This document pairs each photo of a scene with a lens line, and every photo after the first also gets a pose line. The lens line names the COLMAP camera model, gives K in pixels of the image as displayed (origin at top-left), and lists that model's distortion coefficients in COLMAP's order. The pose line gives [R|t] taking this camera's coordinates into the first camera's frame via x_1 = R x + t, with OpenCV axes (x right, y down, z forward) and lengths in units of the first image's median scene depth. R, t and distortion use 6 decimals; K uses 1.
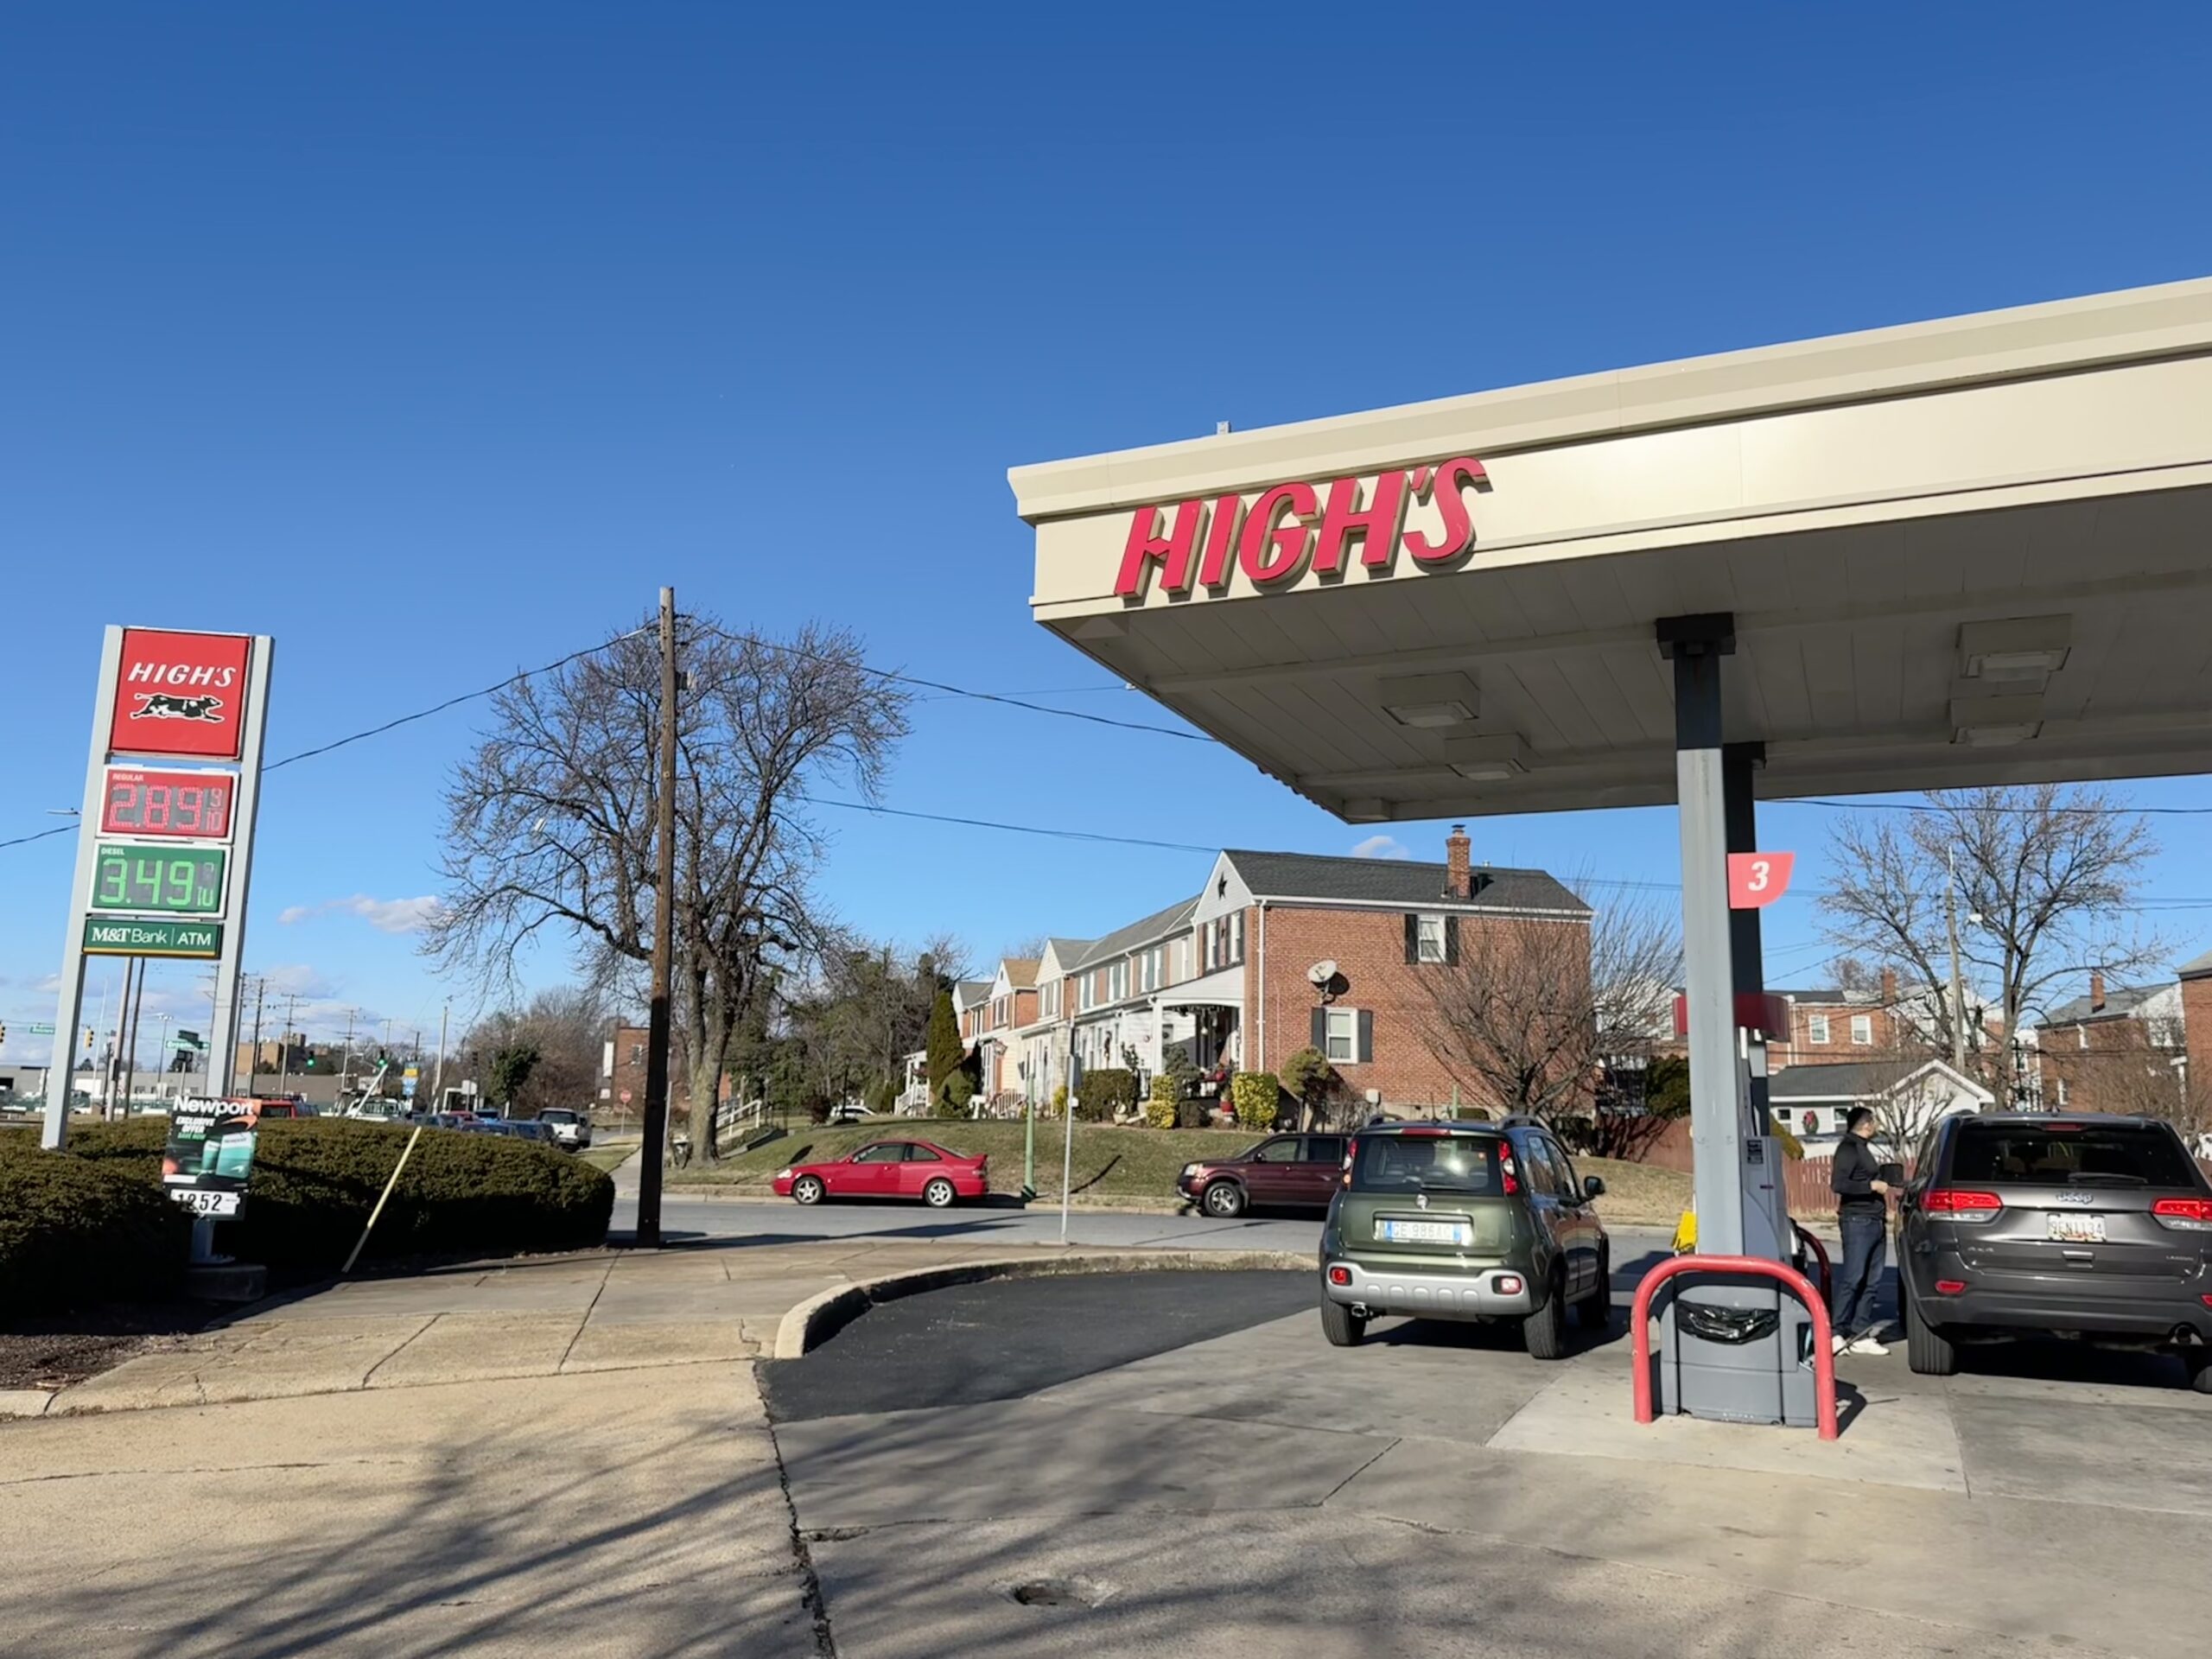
lens RADIAL K [[1700.0, 0, 1106.0], [0, 1700.0, 829.5], [0, 0, 1]] dist [0.000919, -0.012556]
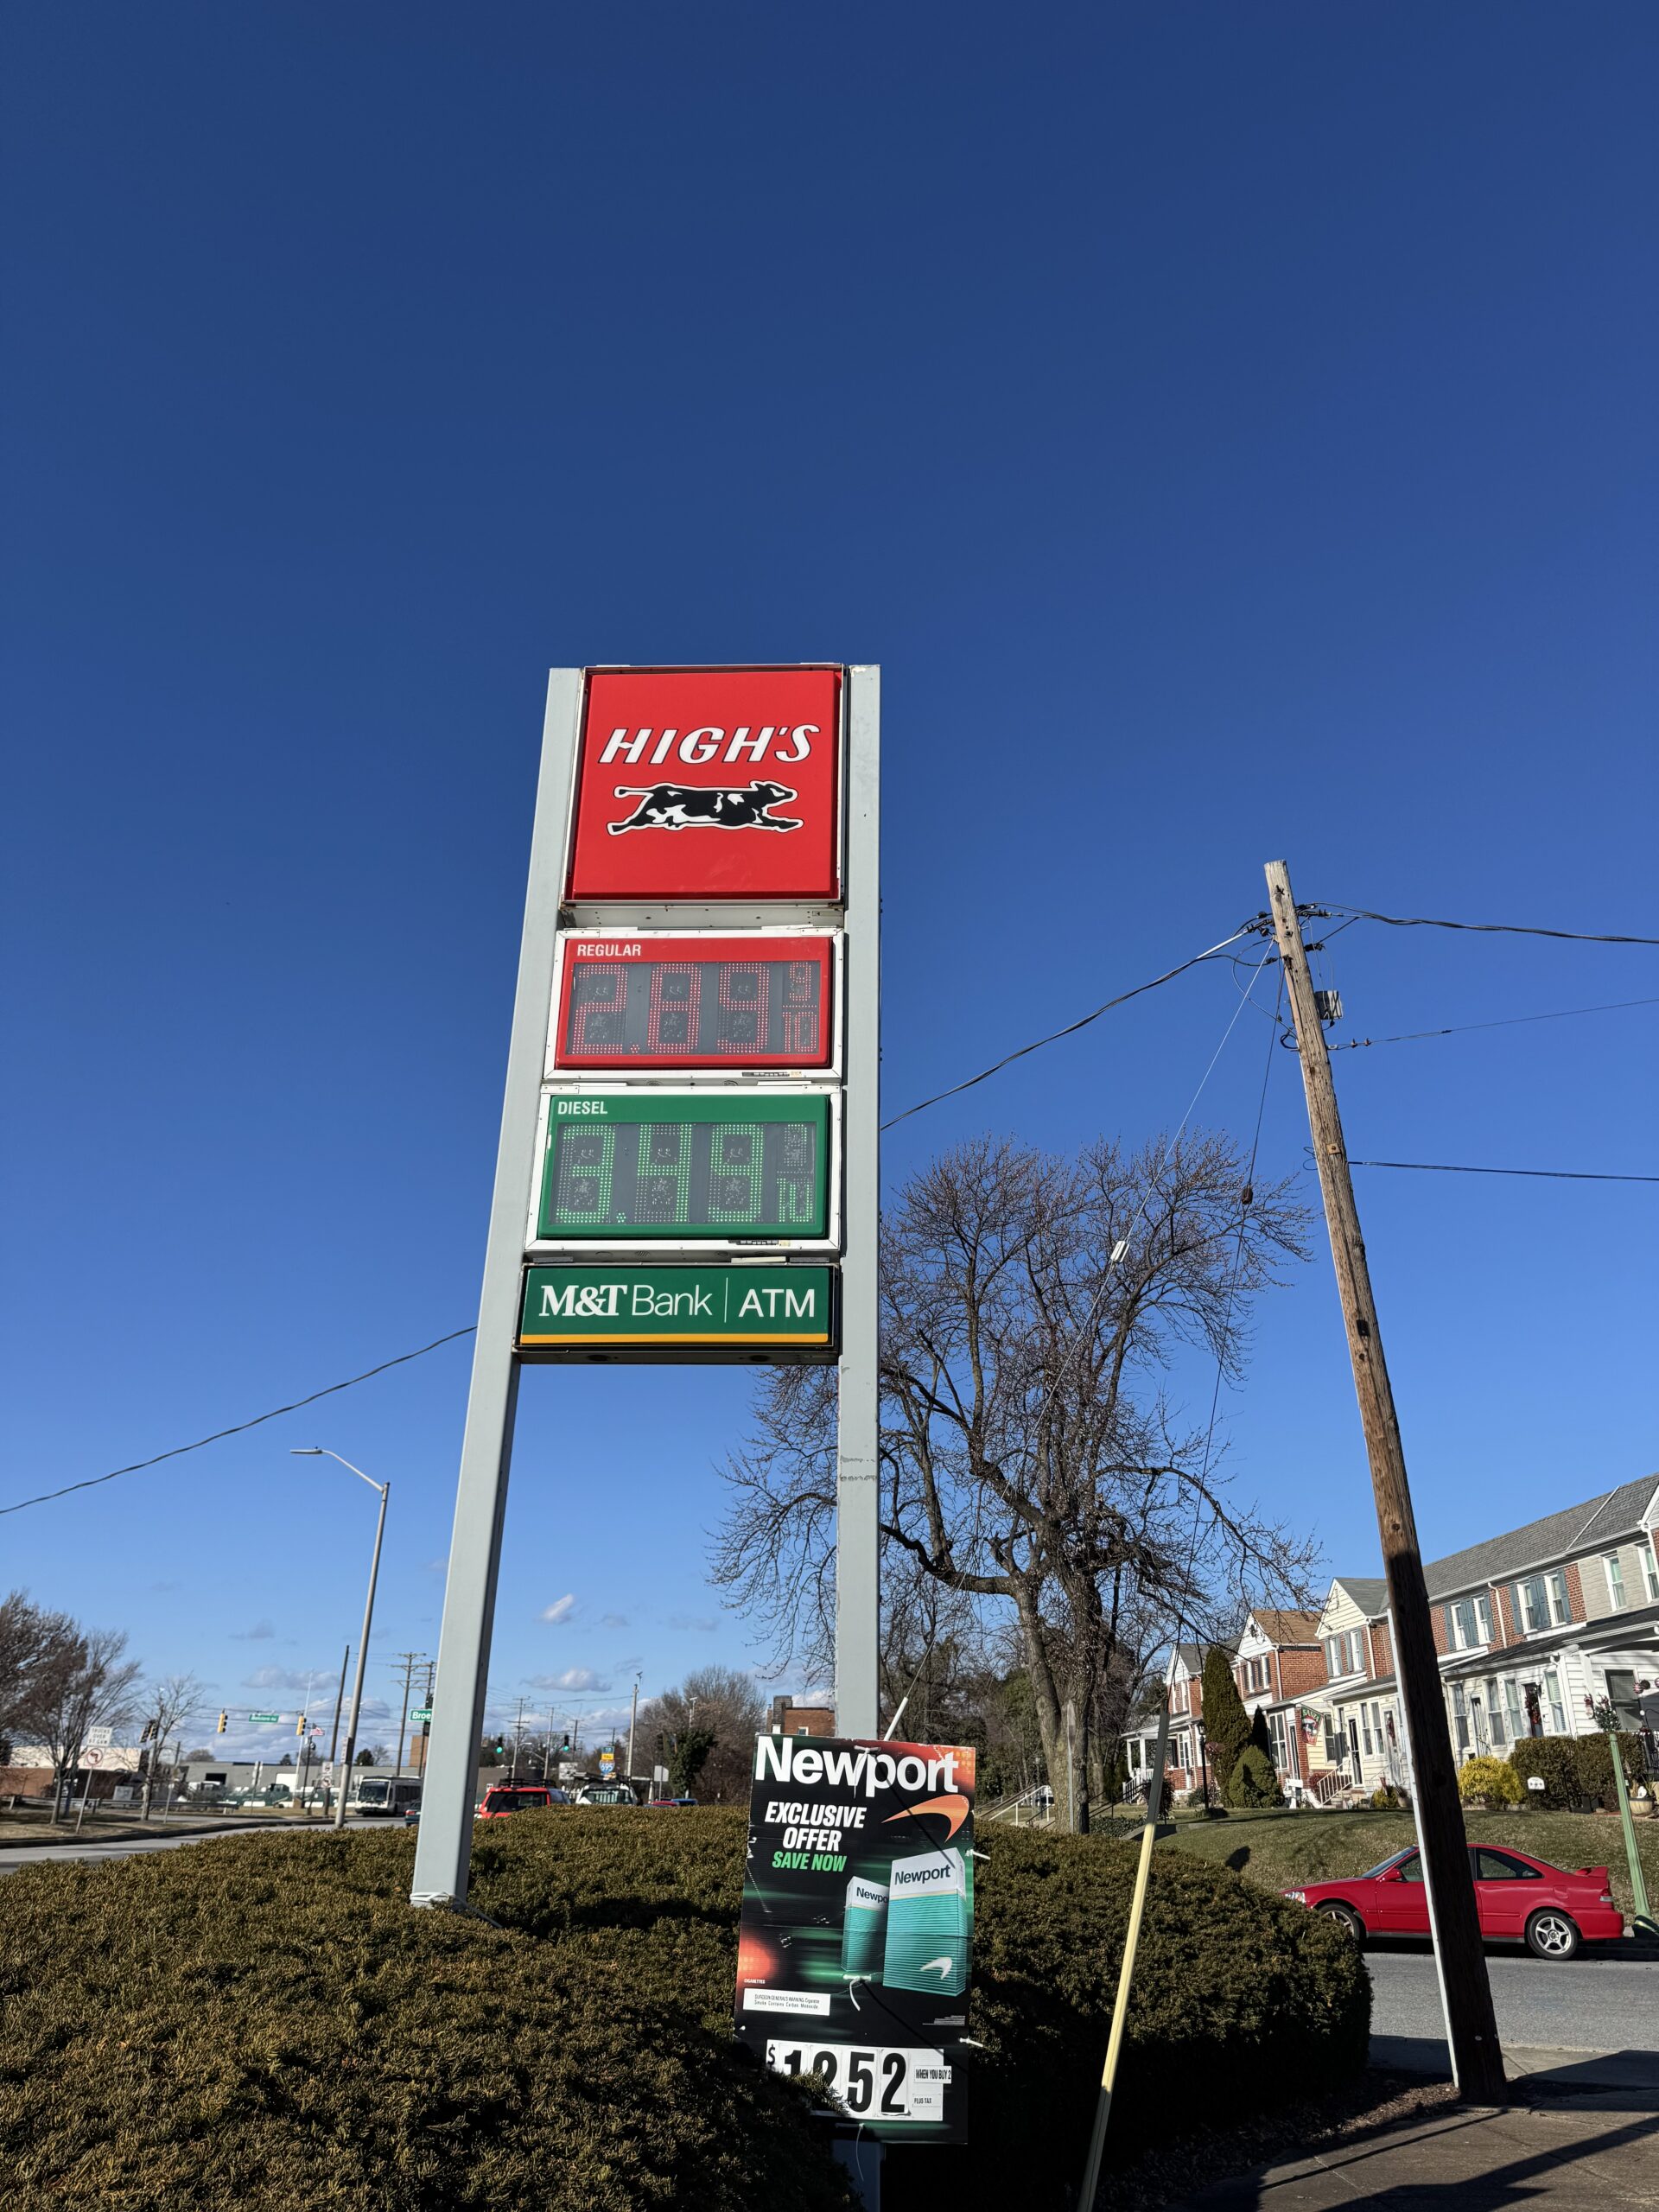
lens RADIAL K [[1539.5, 0, 829.5], [0, 1539.5, 1106.0], [0, 0, 1]] dist [0.159684, -0.270548]
pose [[0.974454, -0.094911, -0.203545, -0.444587], [0.041242, 0.966524, -0.253240, 0.110872], [0.220766, 0.238376, 0.945748, 0.647733]]
